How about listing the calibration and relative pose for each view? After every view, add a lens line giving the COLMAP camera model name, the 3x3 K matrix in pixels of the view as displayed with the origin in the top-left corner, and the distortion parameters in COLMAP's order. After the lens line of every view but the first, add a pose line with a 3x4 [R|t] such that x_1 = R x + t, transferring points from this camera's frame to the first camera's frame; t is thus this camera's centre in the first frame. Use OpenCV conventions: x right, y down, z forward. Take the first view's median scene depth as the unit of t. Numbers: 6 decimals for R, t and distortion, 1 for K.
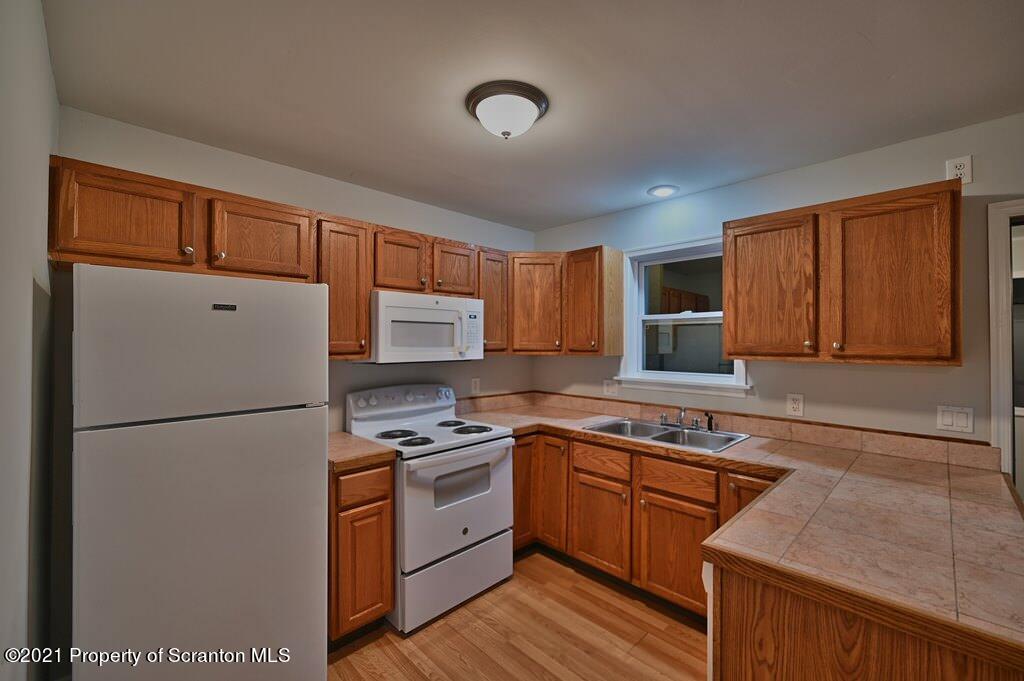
lens RADIAL K [[423.7, 0, 515.6], [0, 423.7, 339.9], [0, 0, 1]] dist [-0.000858, 0.000026]
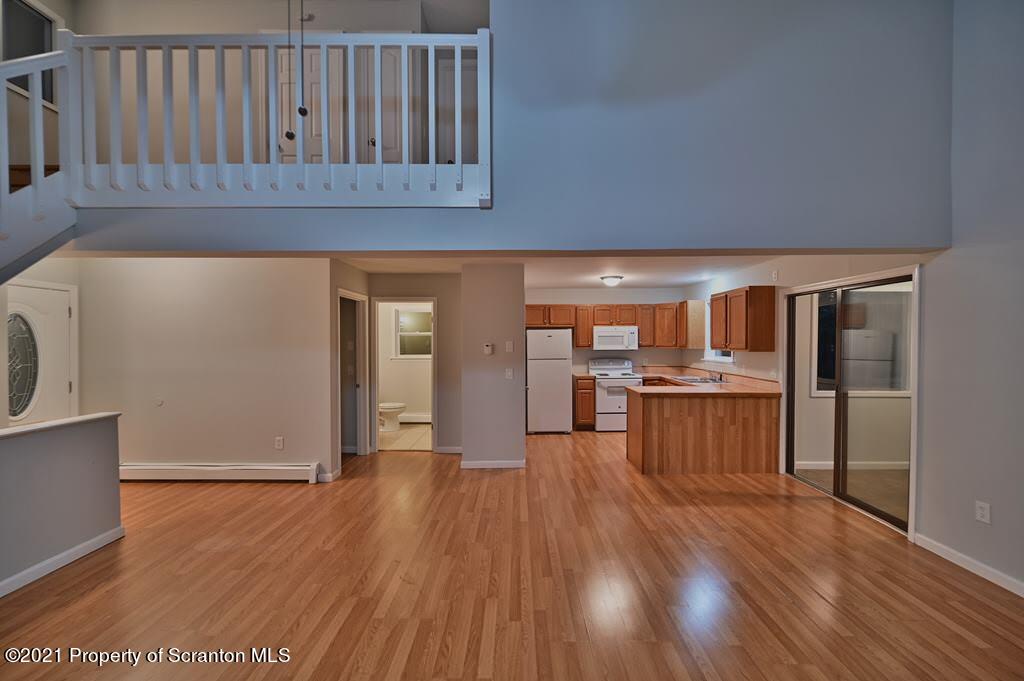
lens RADIAL K [[404.4, 0, 515.8], [0, 404.4, 344.7], [0, 0, 1]] dist [-0.001421, 0.000204]
pose [[0.705693, 0.001512, -0.708516, 1.223245], [0.010498, 0.999866, 0.012589, -0.023832], [0.708440, -0.016322, 0.705583, -1.335812]]
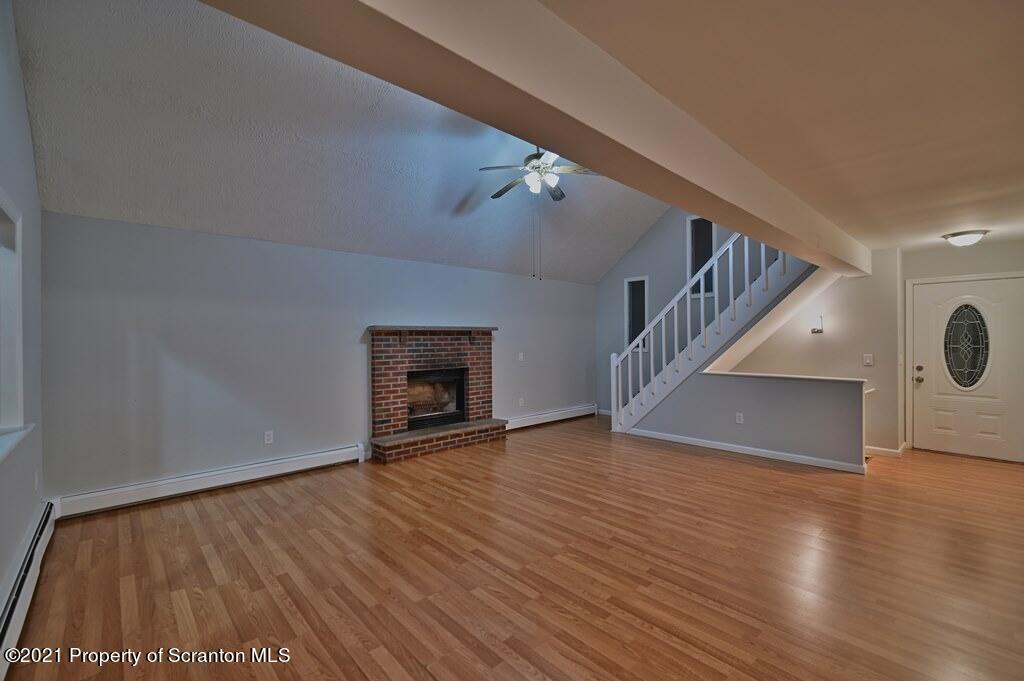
lens RADIAL K [[435.2, 0, 514.6], [0, 435.2, 339.4], [0, 0, 1]] dist [-0.001374, -0.000040]
pose [[-0.999341, 0.003307, 0.036159, 0.853359], [0.002994, 0.999958, -0.008704, 0.029828], [-0.036186, -0.008590, -0.999308, 0.417044]]
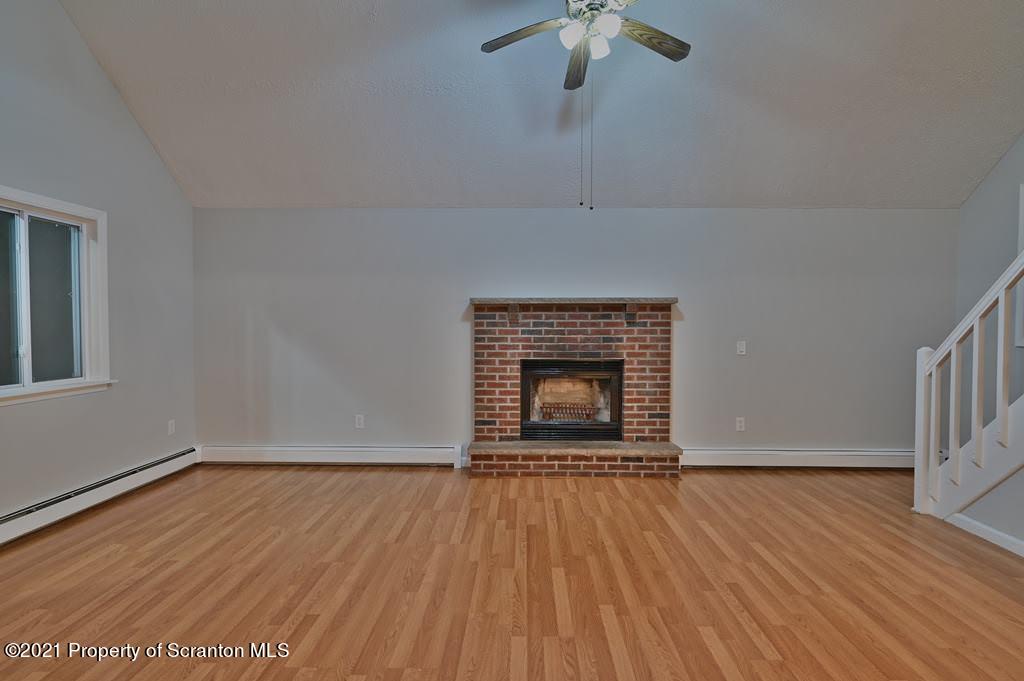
lens RADIAL K [[546.5, 0, 515.4], [0, 546.5, 340.8], [0, 0, 1]] dist [-0.000438, 0.000446]
pose [[-0.695057, -0.026192, 0.718477, 0.077439], [-0.010818, 0.999604, 0.025975, 0.045903], [-0.718873, 0.010281, -0.695066, -0.280083]]
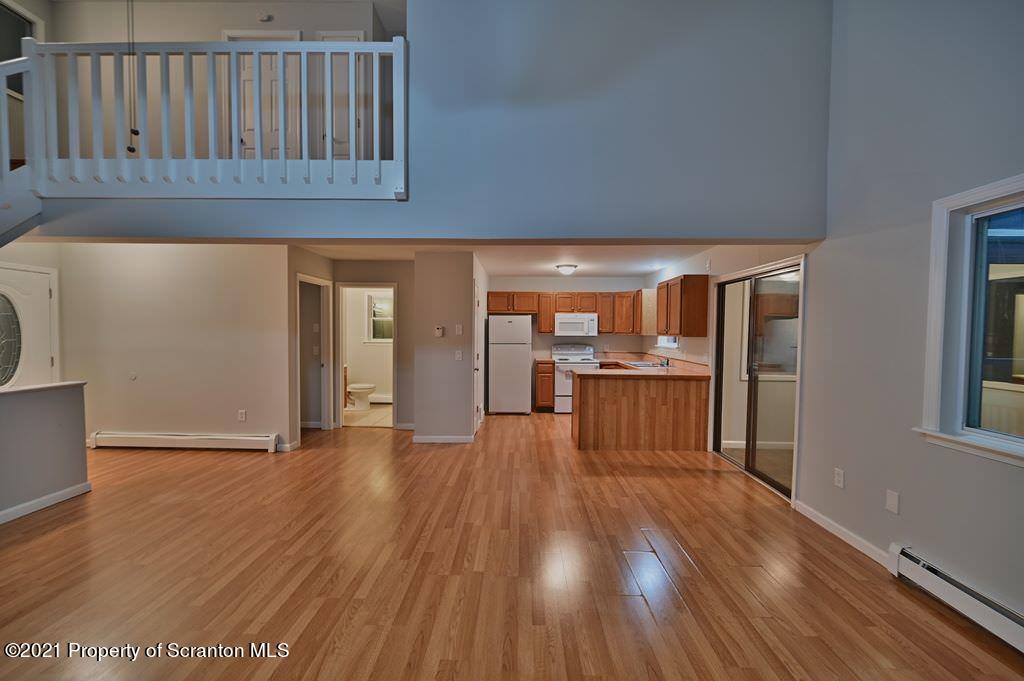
lens RADIAL K [[403.2, 0, 513.2], [0, 403.2, 342.5], [0, 0, 1]] dist [-0.001664, -0.000232]
pose [[0.694559, 0.023905, -0.719038, 1.491818], [-0.000654, 0.999468, 0.032597, 0.005826], [0.719435, -0.022170, 0.694206, -1.228722]]
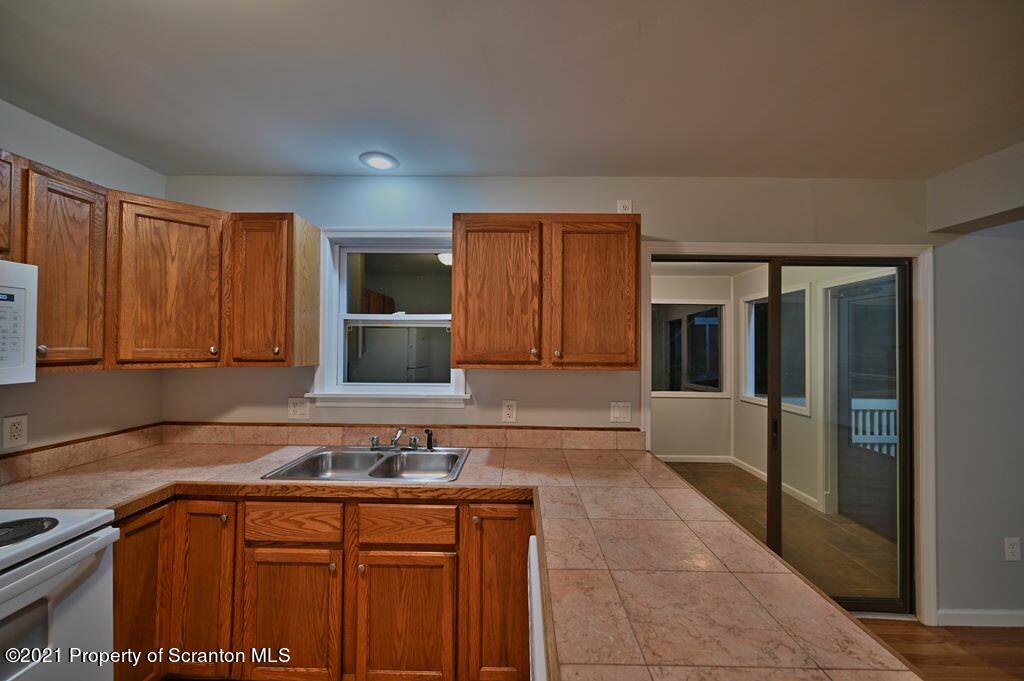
lens RADIAL K [[404.0, 0, 512.7], [0, 404.0, 341.1], [0, 0, 1]] dist [0.000312, 0.000076]
pose [[0.718651, 0.009622, 0.695304, -0.002374], [-0.010398, 0.999941, -0.003091, -0.009127], [-0.695293, -0.005009, 0.718709, 0.275903]]
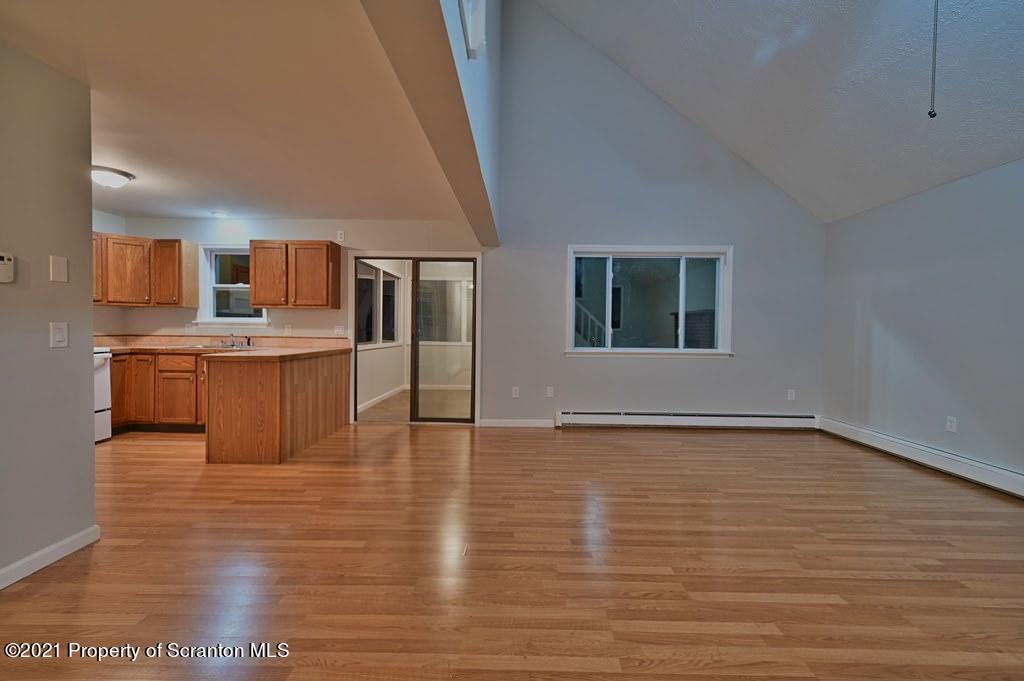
lens RADIAL K [[439.5, 0, 512.7], [0, 439.5, 338.0], [0, 0, 1]] dist [0.000033, 0.000053]
pose [[0.717453, -0.011149, 0.696518, -0.071230], [-0.013593, 0.999457, 0.029999, 0.101378], [-0.696475, -0.030991, 0.716912, -1.261174]]
